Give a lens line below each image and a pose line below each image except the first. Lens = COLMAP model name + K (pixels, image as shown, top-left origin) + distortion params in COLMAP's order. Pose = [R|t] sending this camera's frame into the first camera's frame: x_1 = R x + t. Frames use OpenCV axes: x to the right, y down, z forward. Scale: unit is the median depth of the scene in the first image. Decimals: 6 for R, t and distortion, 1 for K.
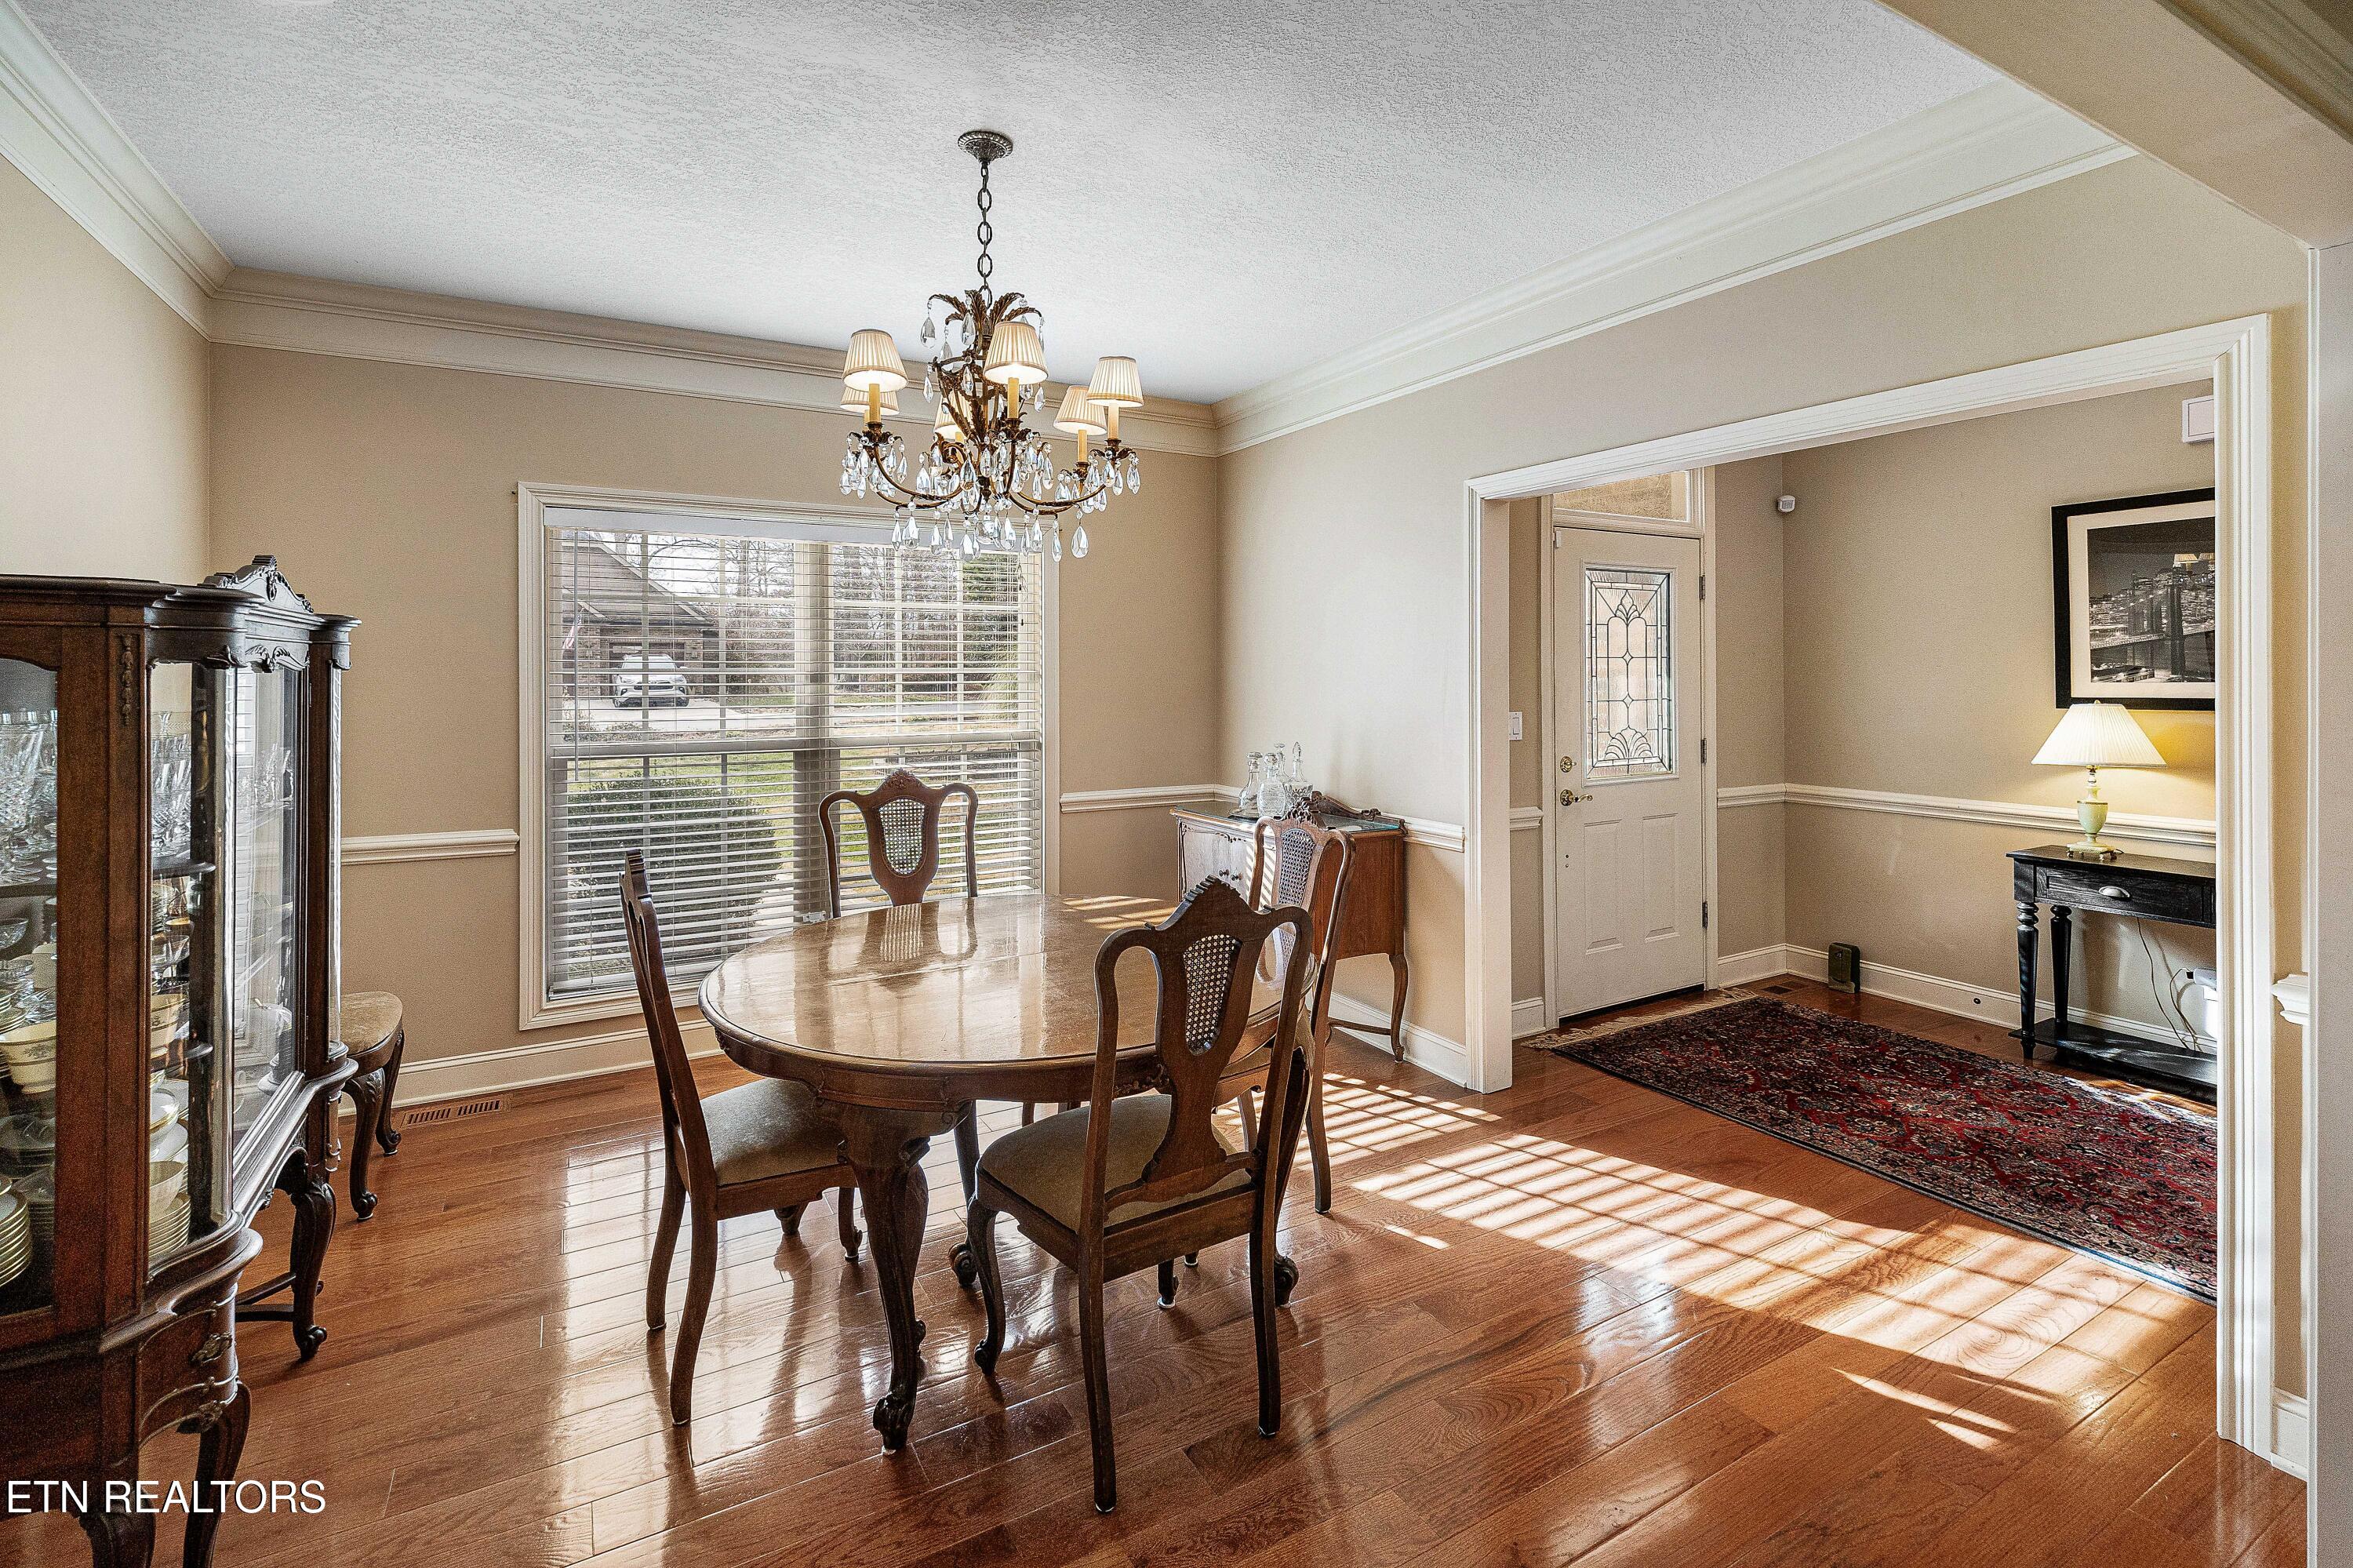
lens RADIAL K [[1053.2, 0, 1176.5], [0, 1053.2, 784.0], [0, 0, 1]] dist [-0.000534, -0.000315]
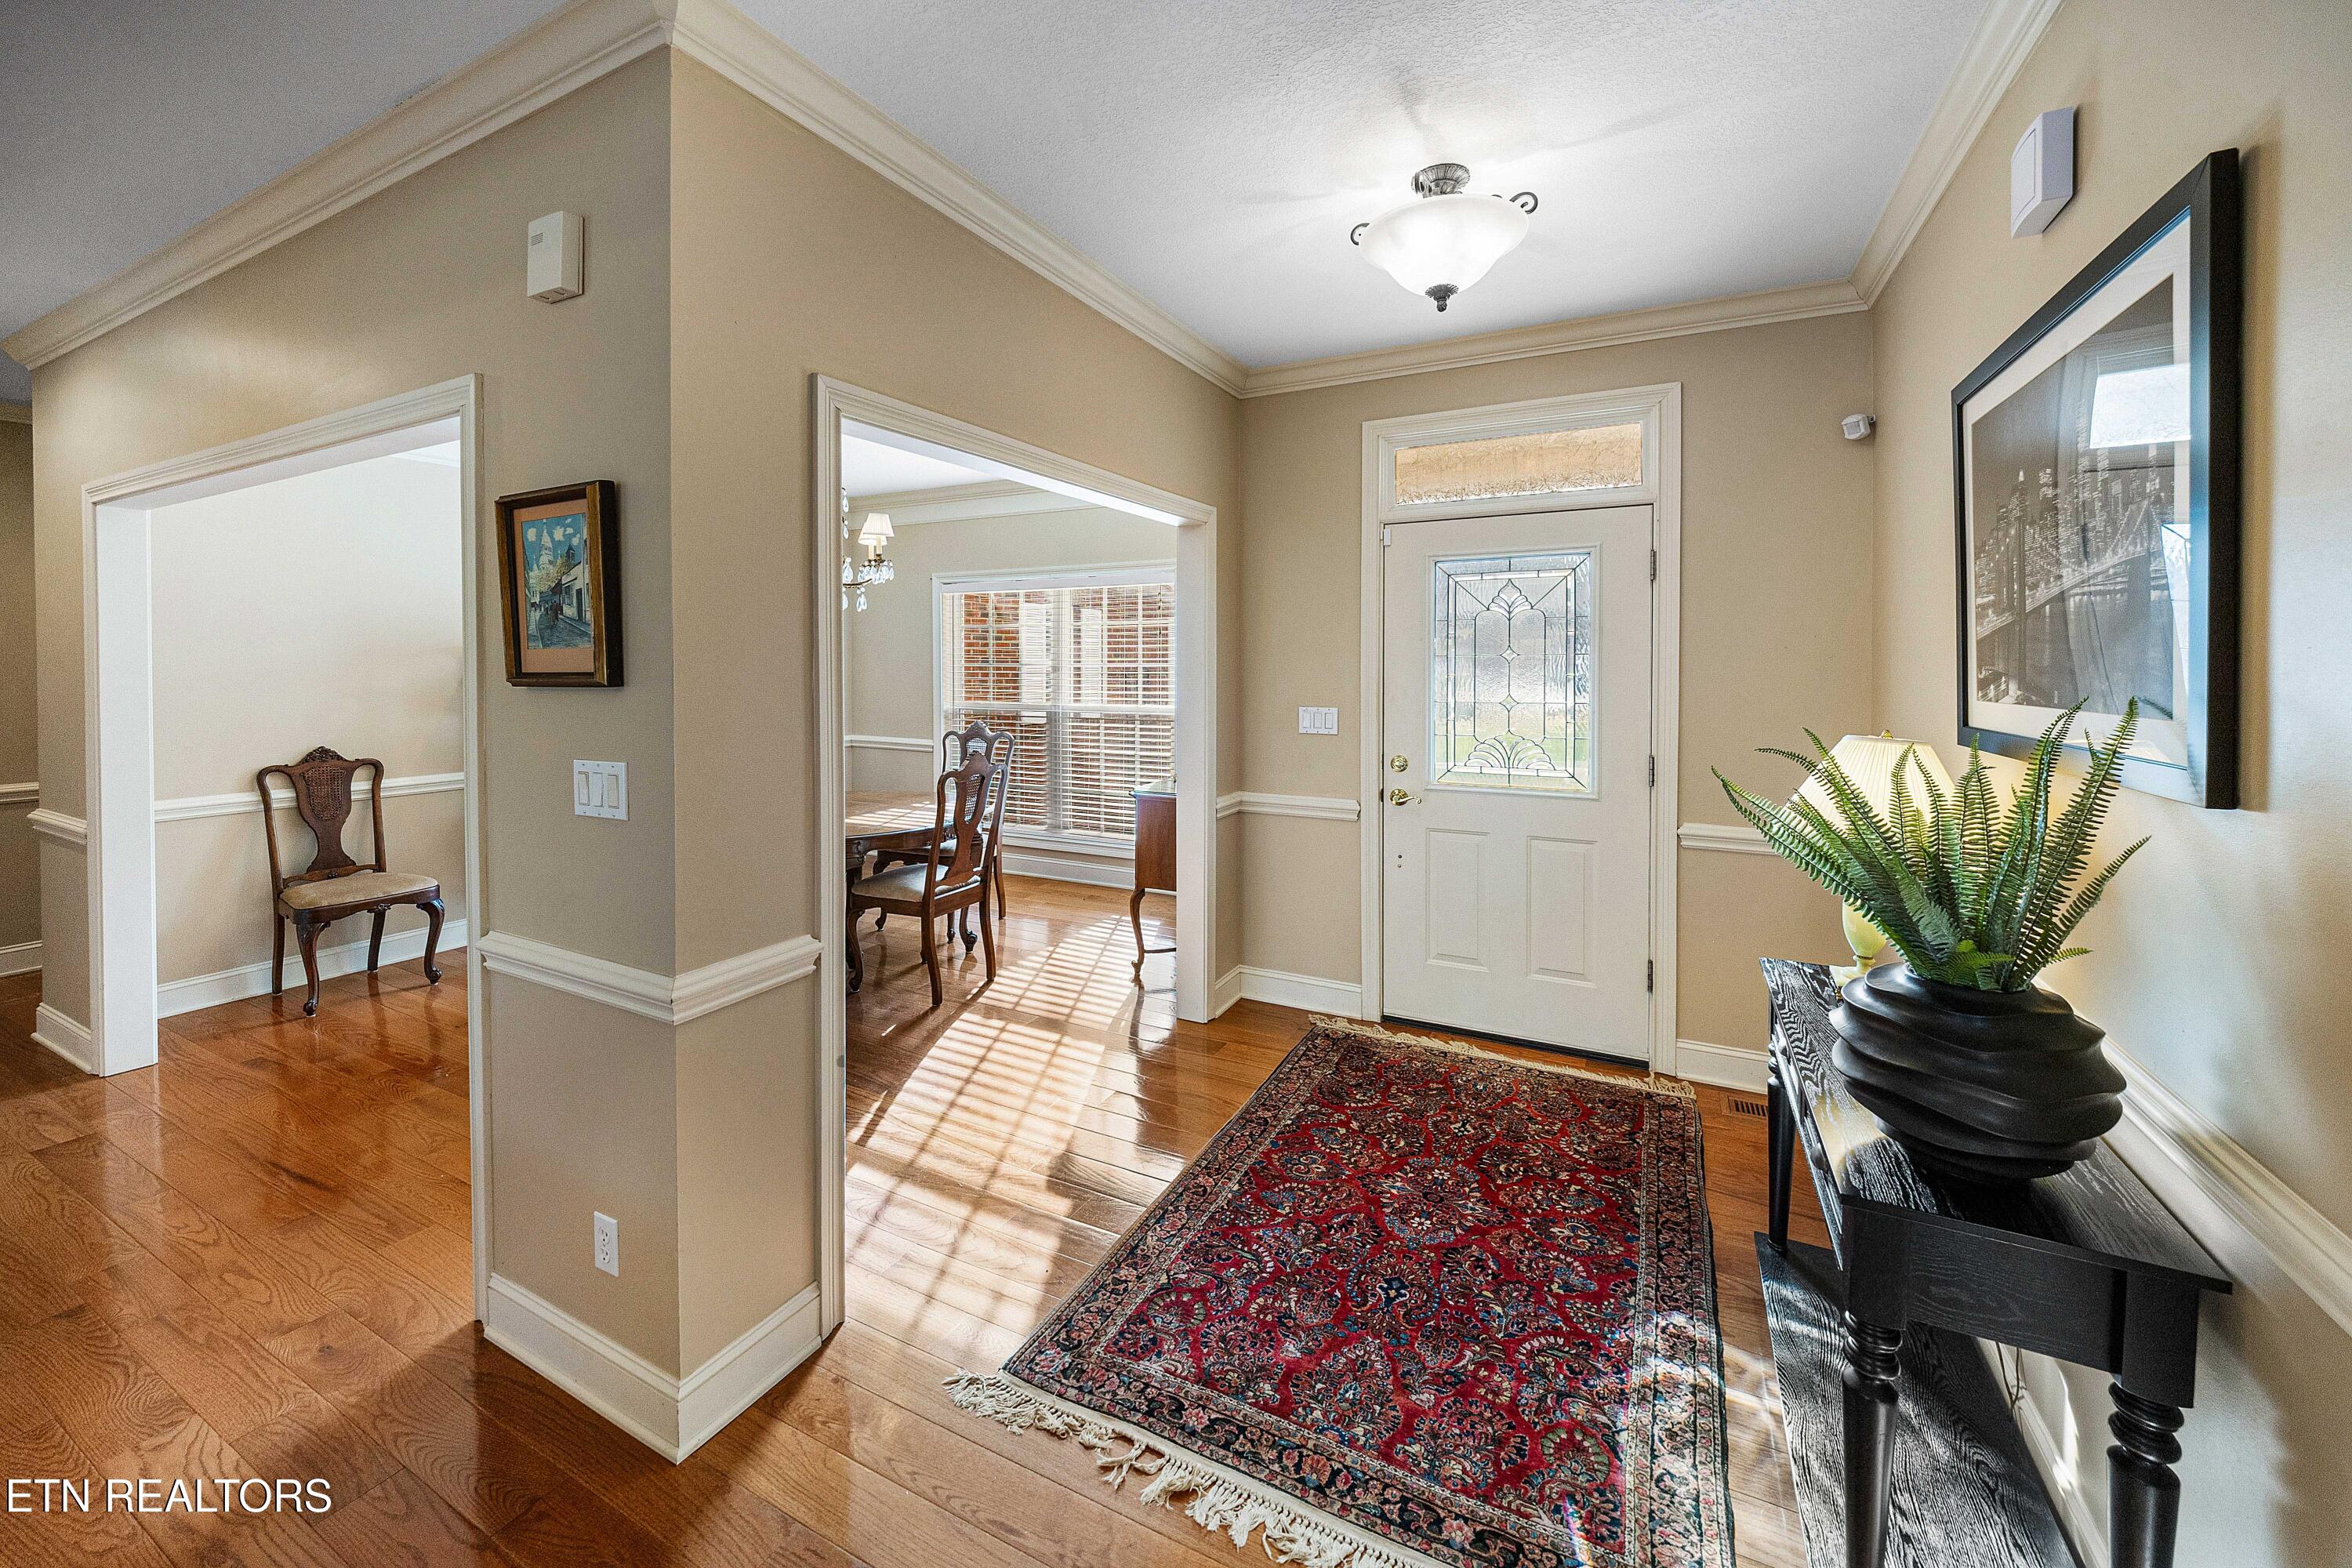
lens RADIAL K [[891.5, 0, 1176.0], [0, 891.5, 784.0], [0, 0, 1]] dist [-0.000108, -0.000007]
pose [[0.539668, 0.116933, -0.833718, 0.942554], [-0.082949, 0.992874, 0.085563, -0.053474], [0.837782, 0.022980, 0.545522, 0.358727]]
